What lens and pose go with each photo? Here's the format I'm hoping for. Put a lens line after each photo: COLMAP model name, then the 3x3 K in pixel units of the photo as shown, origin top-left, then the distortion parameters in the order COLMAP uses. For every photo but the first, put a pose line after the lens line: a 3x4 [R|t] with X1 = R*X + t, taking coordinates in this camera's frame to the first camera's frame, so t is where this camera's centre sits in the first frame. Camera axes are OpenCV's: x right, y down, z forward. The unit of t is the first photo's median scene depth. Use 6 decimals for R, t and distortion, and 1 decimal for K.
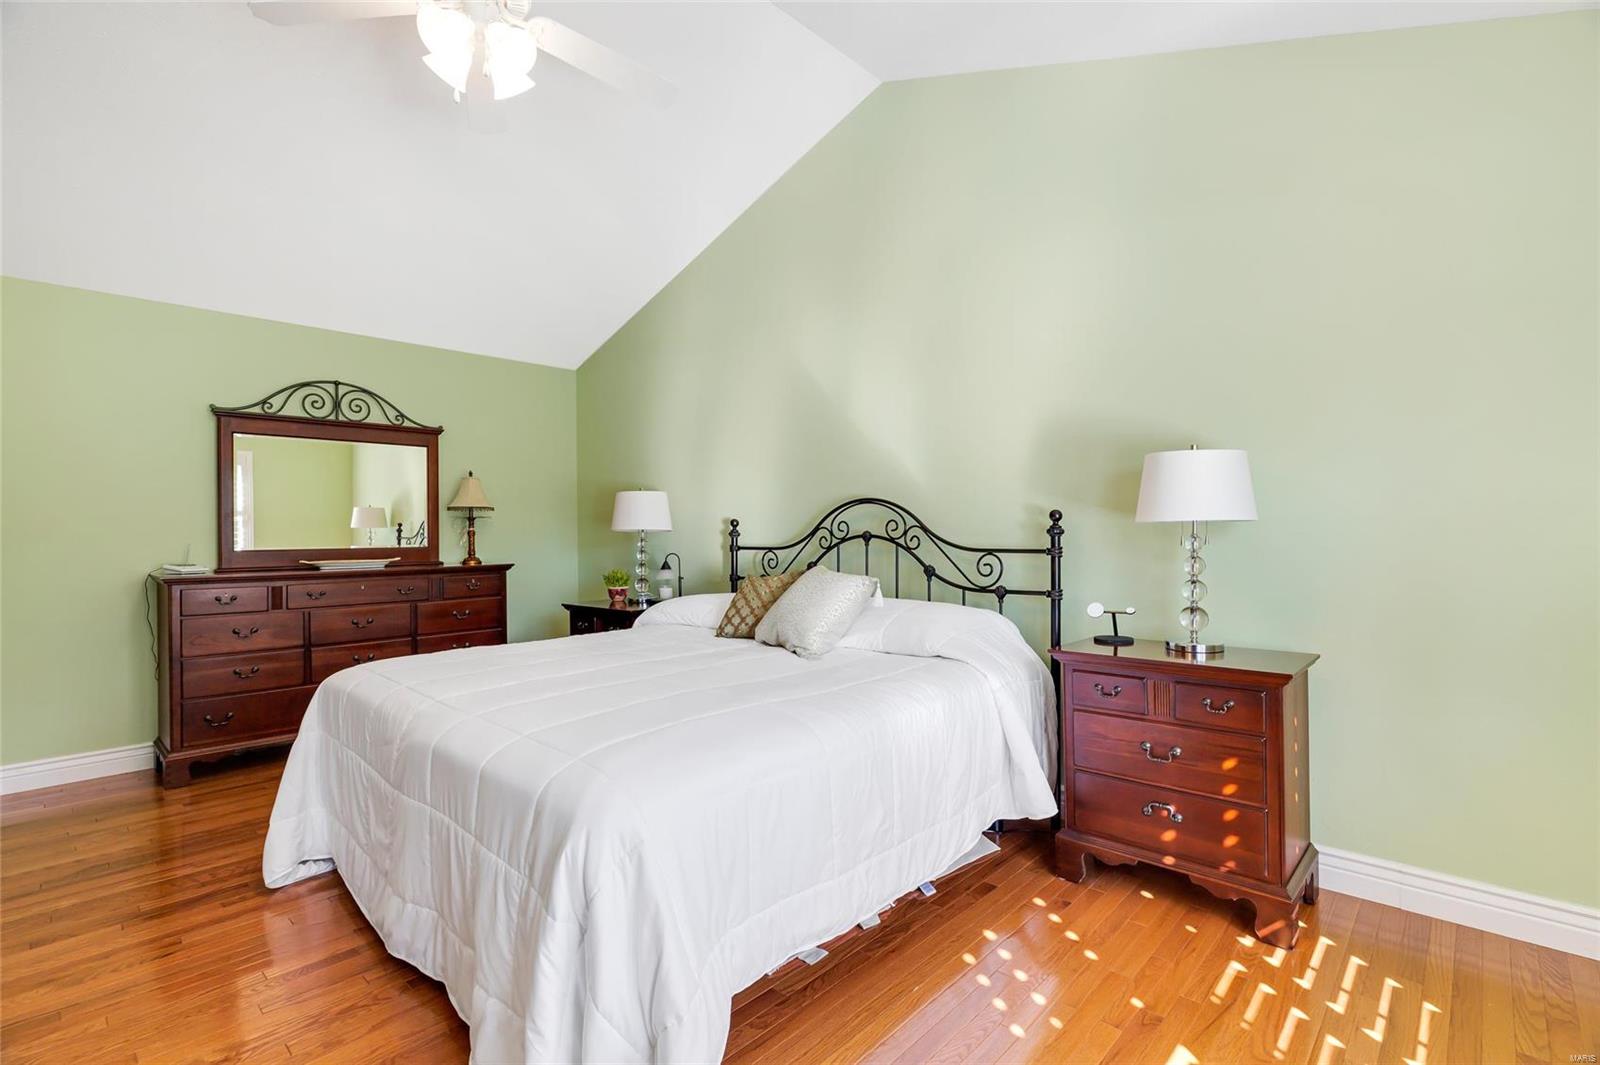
lens RADIAL K [[737.8, 0, 794.2], [0, 737.8, 536.7], [0, 0, 1]] dist [-0.010174, -0.000248]
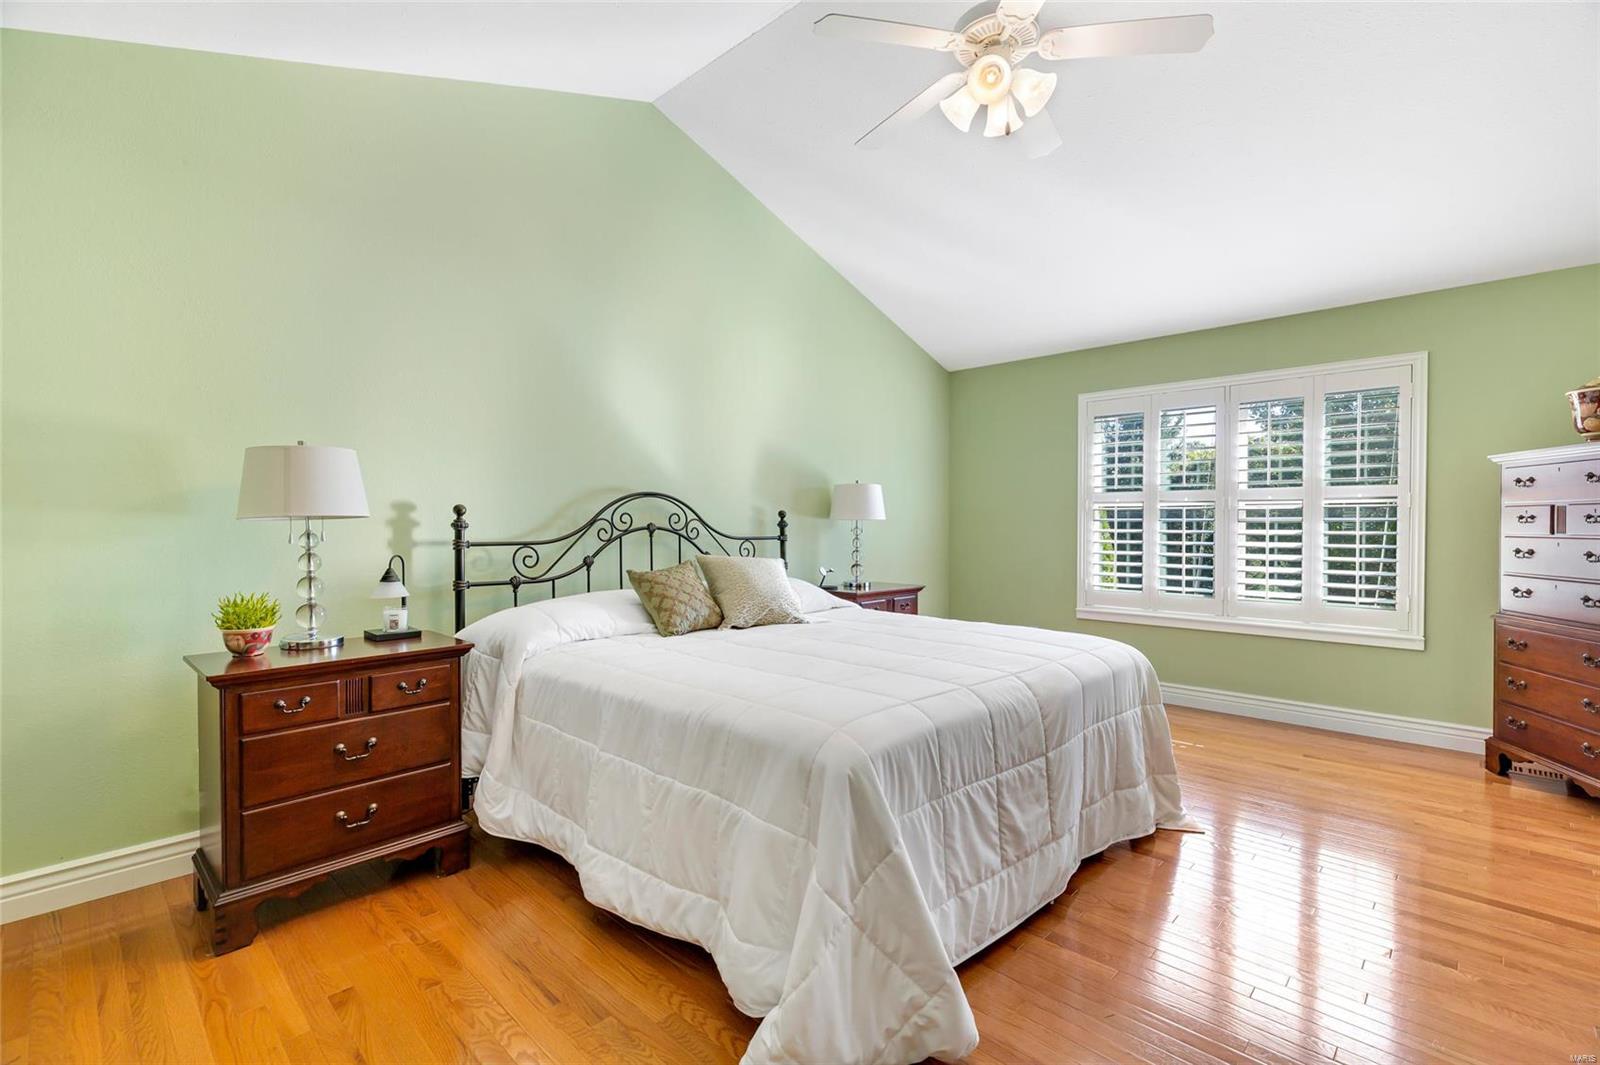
lens RADIAL K [[737.8, 0, 793.1], [0, 737.8, 530.2], [0, 0, 1]] dist [-0.010174, -0.000248]
pose [[-0.005040, 0.000134, 0.999987, -0.595863], [0.005270, 0.999986, -0.000107, 0.002310], [-0.999973, 0.005270, -0.005041, 0.501118]]
